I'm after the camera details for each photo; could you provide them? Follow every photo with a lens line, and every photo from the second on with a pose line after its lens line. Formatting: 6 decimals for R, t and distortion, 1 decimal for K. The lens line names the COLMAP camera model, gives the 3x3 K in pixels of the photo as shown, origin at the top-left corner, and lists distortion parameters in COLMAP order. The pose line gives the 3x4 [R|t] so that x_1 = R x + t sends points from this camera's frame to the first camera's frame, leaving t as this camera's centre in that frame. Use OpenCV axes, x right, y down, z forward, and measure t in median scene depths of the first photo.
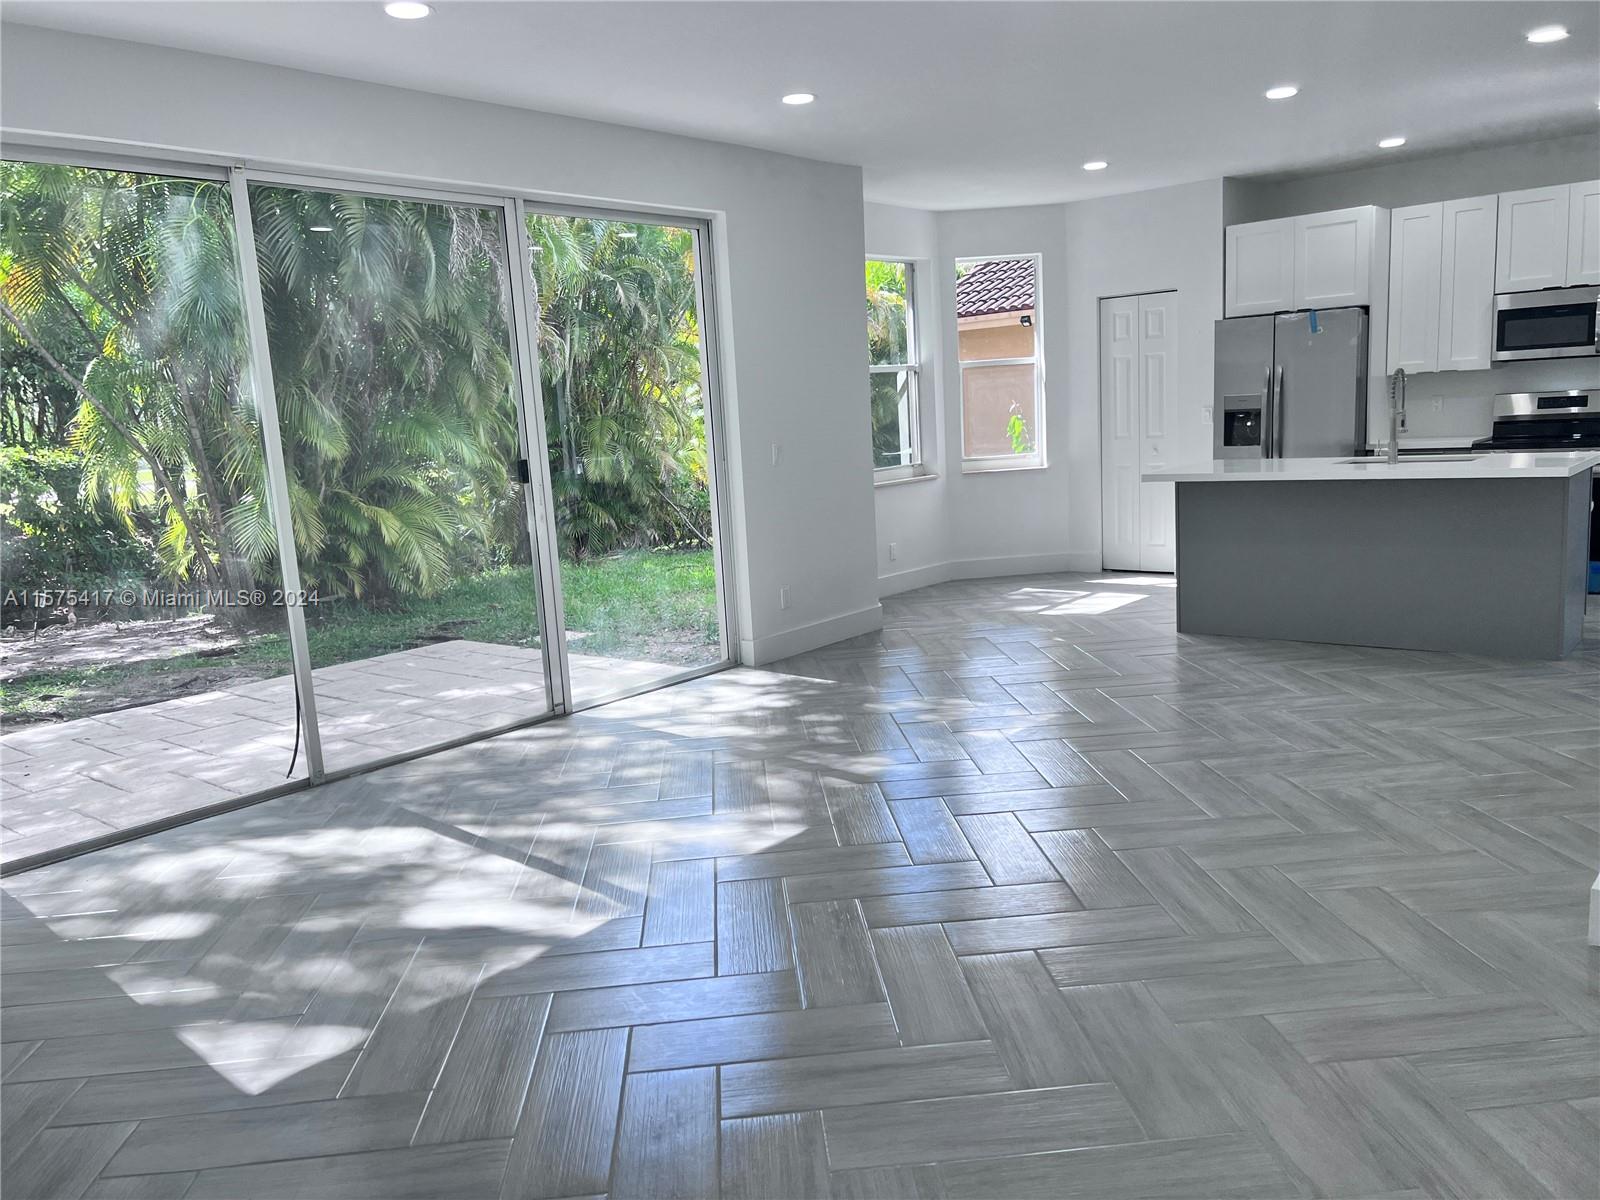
lens RADIAL K [[1199.8, 0, 796.6], [0, 1199.8, 609.6], [0, 0, 1]] dist [0.096498, -0.126477]
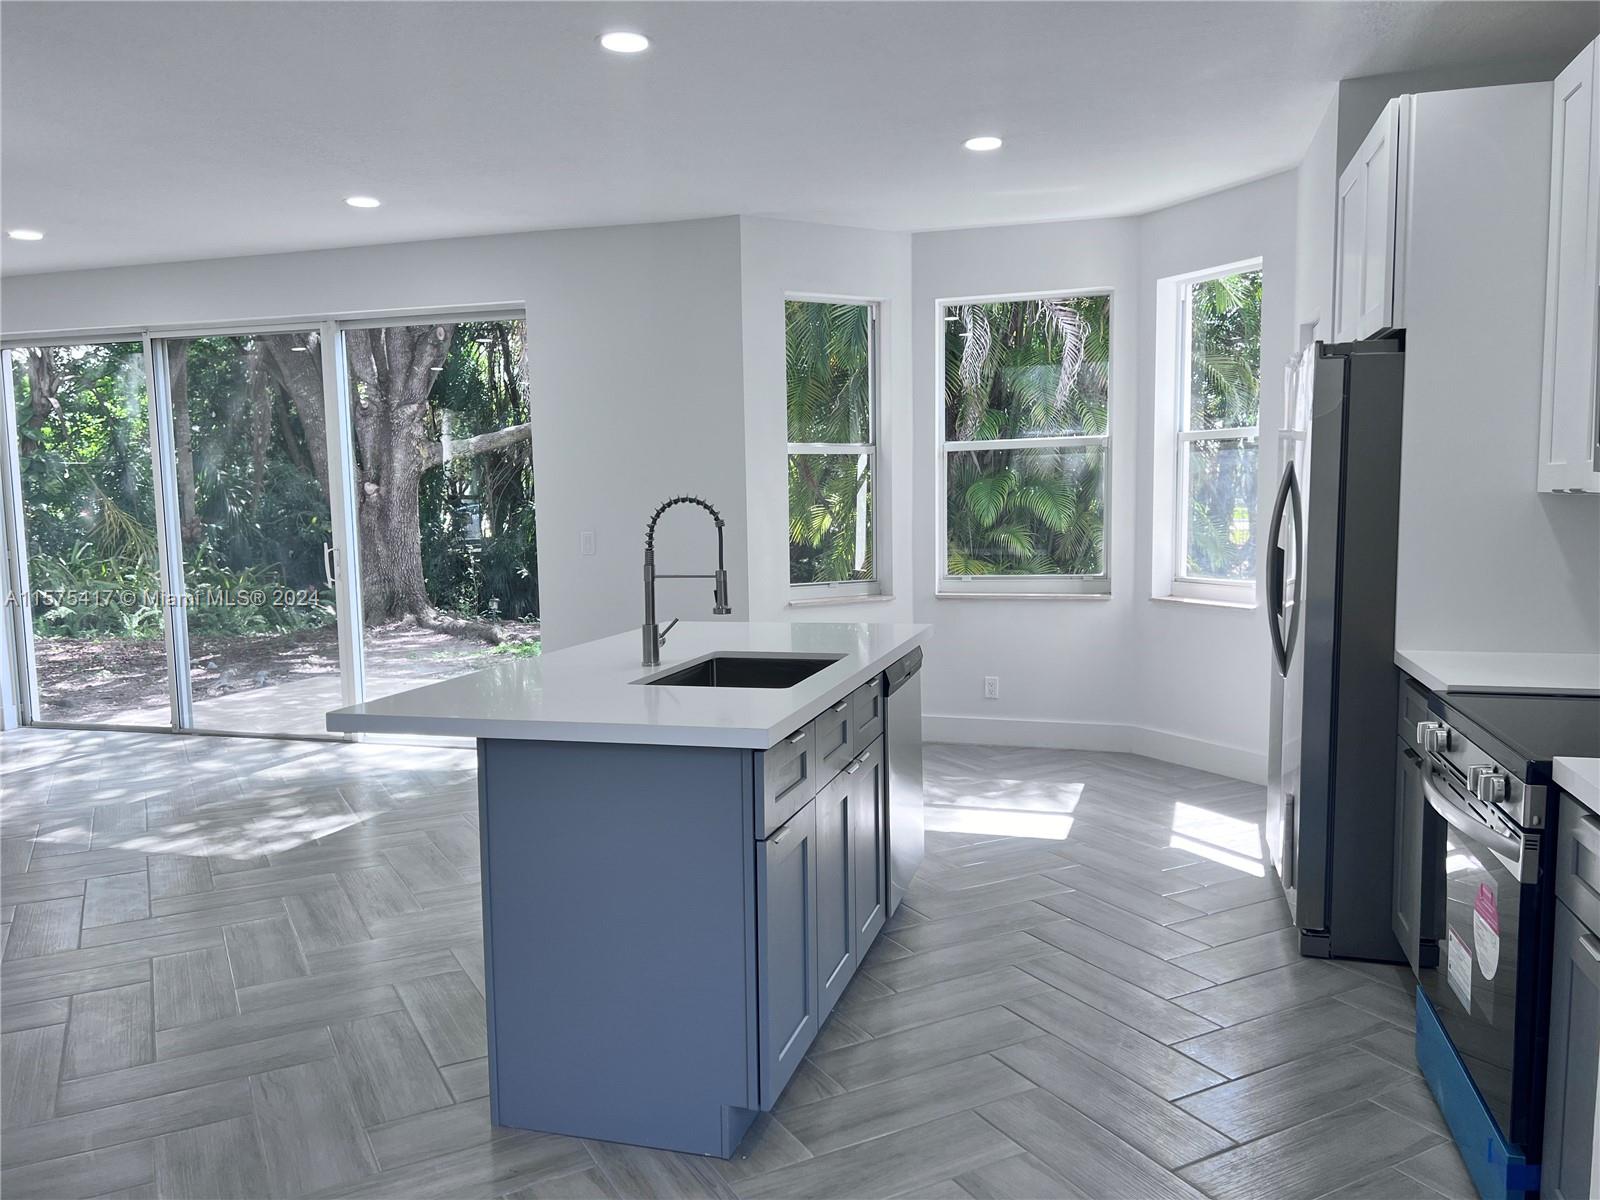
lens RADIAL K [[1199.8, 0, 796.6], [0, 1199.8, 609.6], [0, 0, 1]] dist [0.096498, -0.126477]
pose [[0.413165, 0.139587, -0.899895, 0.737583], [-0.158418, 0.984132, 0.079920, -0.144983], [0.896771, 0.109539, 0.428722, 0.603946]]
